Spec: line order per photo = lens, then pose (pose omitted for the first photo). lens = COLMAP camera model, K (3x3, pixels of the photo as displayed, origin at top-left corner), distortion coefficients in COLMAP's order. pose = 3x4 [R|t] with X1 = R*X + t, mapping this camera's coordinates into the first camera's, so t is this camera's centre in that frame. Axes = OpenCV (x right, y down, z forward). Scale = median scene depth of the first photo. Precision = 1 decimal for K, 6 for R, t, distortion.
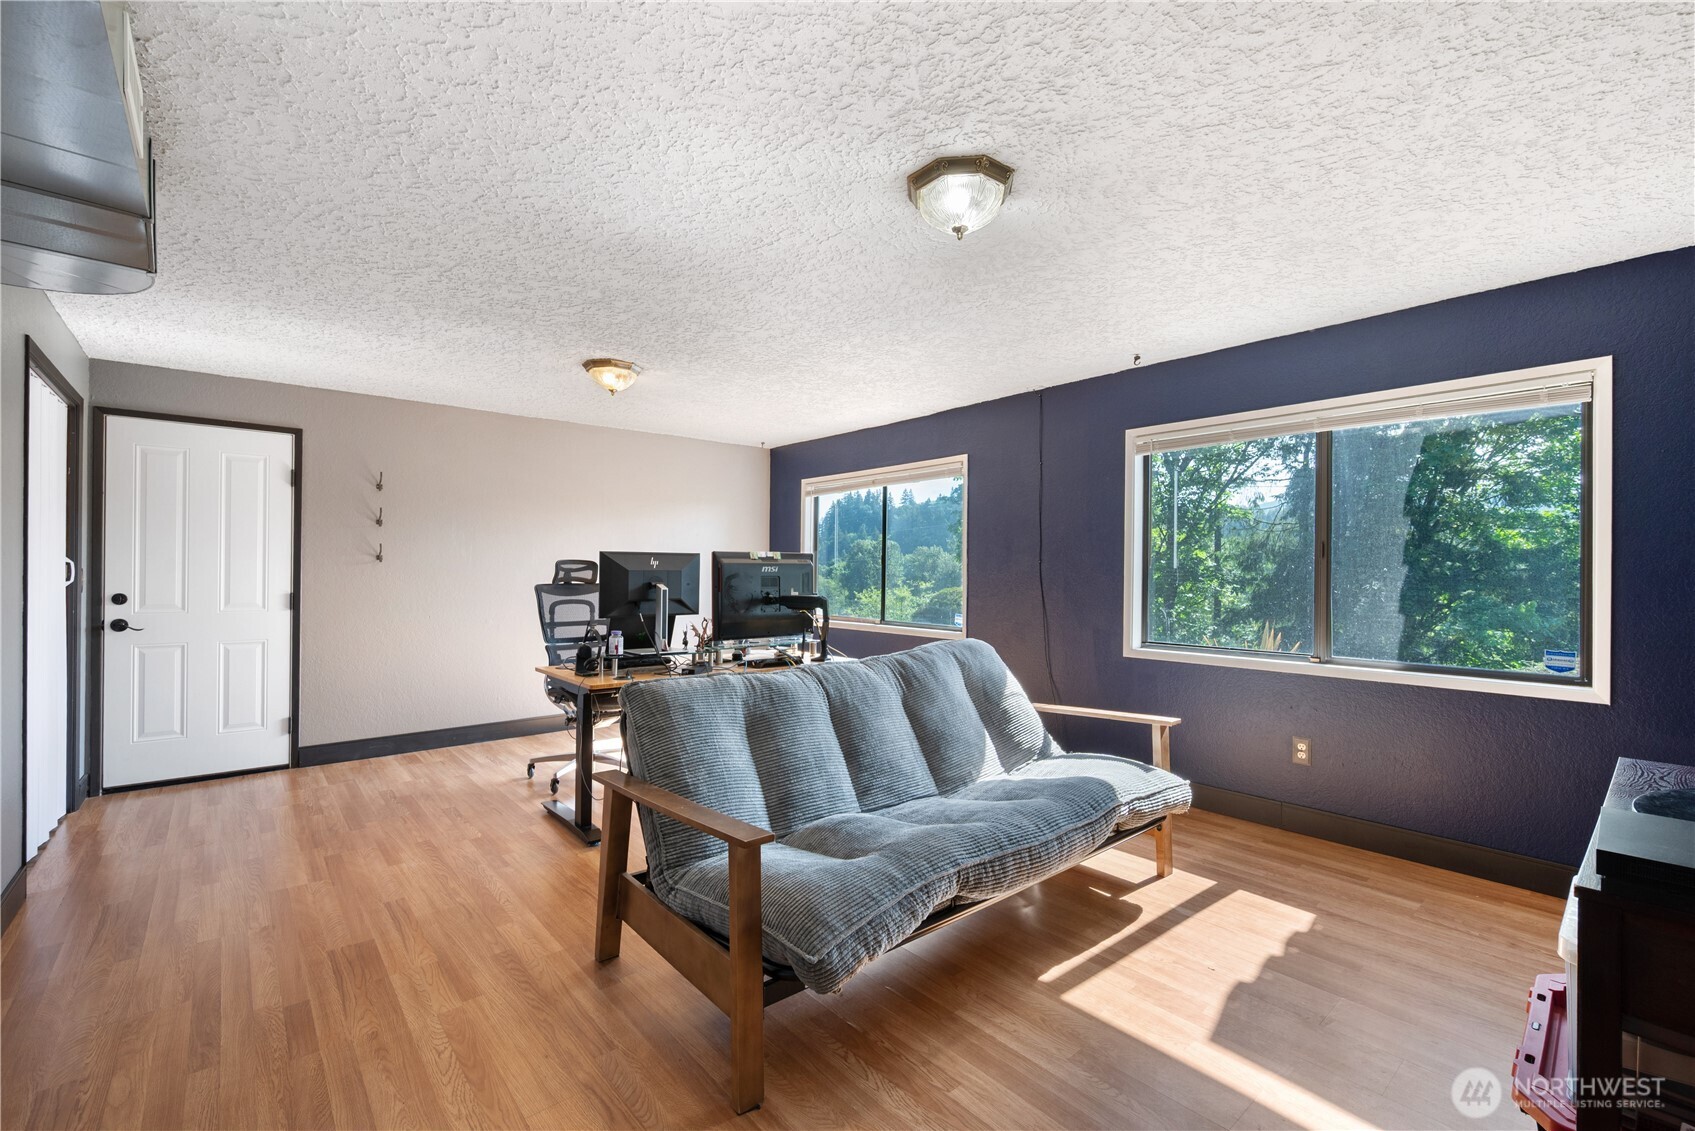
lens RADIAL K [[720.4, 0, 844.8], [0, 720.4, 572.1], [0, 0, 1]] dist [0.007966, -0.000122]
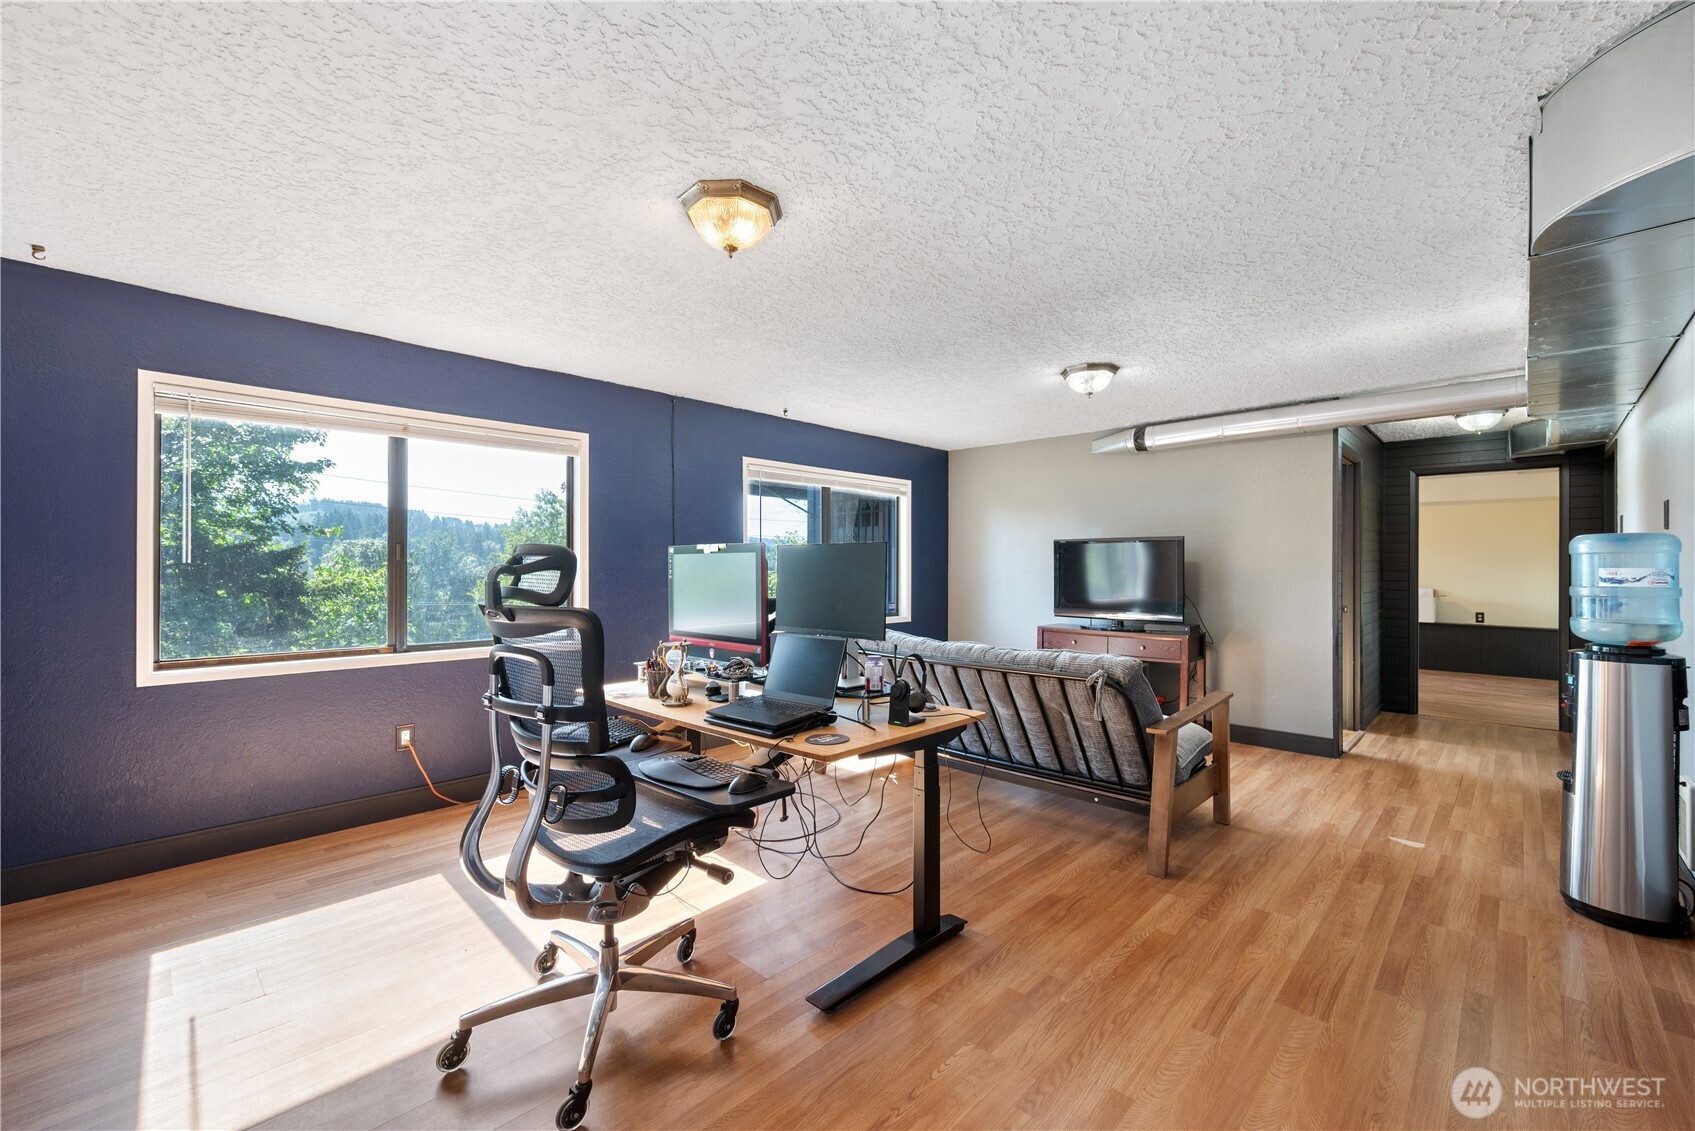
lens RADIAL K [[675.2, 0, 844.2], [0, 675.2, 564.8], [0, 0, 1]] dist [-0.006115, 0.000087]
pose [[-0.074230, -0.000896, 0.997241, -1.213049], [0.002191, 0.999997, 0.001061, -0.008626], [-0.997239, 0.002263, -0.074228, 1.352999]]
